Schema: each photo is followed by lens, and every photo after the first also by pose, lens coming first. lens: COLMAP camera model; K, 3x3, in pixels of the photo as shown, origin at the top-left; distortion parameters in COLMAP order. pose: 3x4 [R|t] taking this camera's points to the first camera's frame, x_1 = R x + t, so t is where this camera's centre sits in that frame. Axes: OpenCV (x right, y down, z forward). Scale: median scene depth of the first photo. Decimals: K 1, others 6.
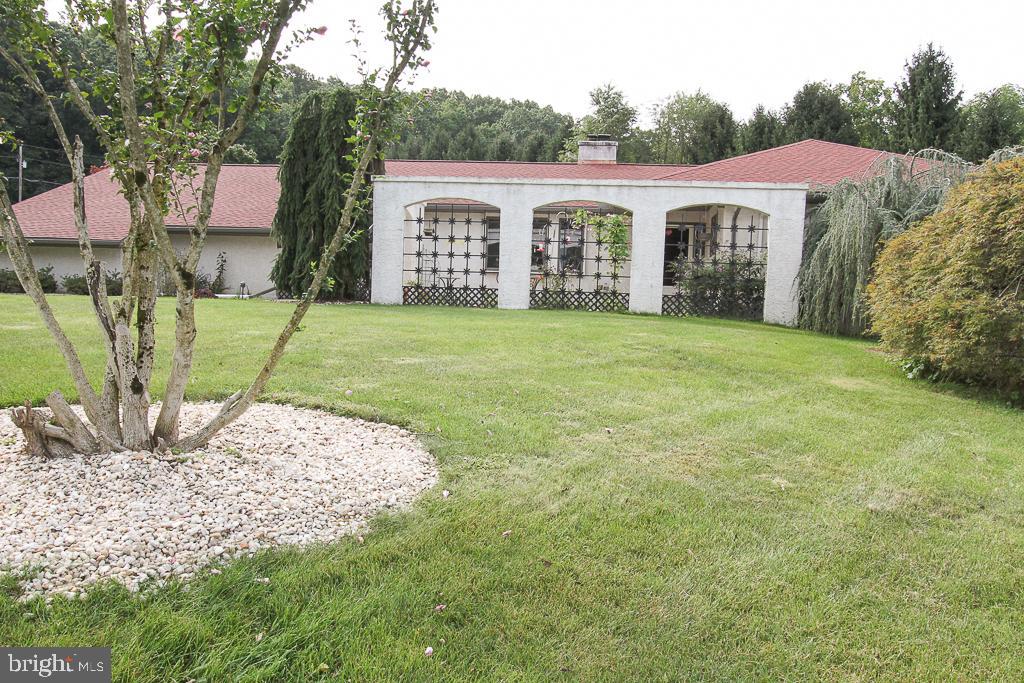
lens RADIAL K [[823.4, 0, 511.5], [0, 823.4, 343.3], [0, 0, 1]] dist [-0.004721, 0.009667]
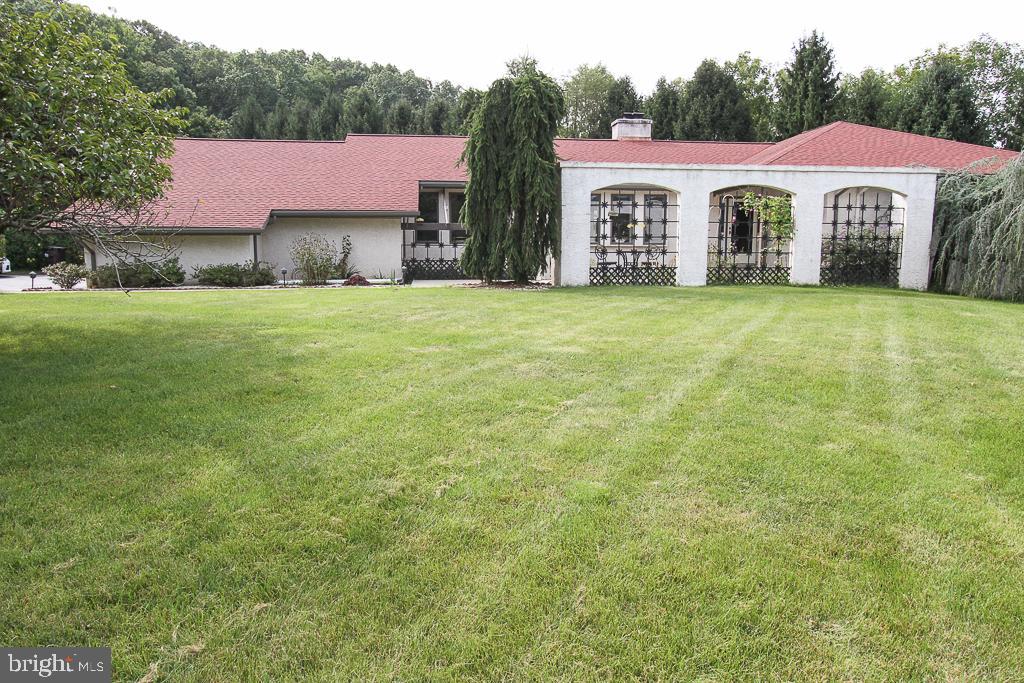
lens RADIAL K [[754.7, 0, 512.1], [0, 754.7, 339.6], [0, 0, 1]] dist [-0.001272, 0.001901]
pose [[0.972103, -0.058765, 0.227074, -0.451201], [0.043806, 0.996559, 0.070365, -0.049998], [-0.230428, -0.058454, 0.971332, 0.078670]]
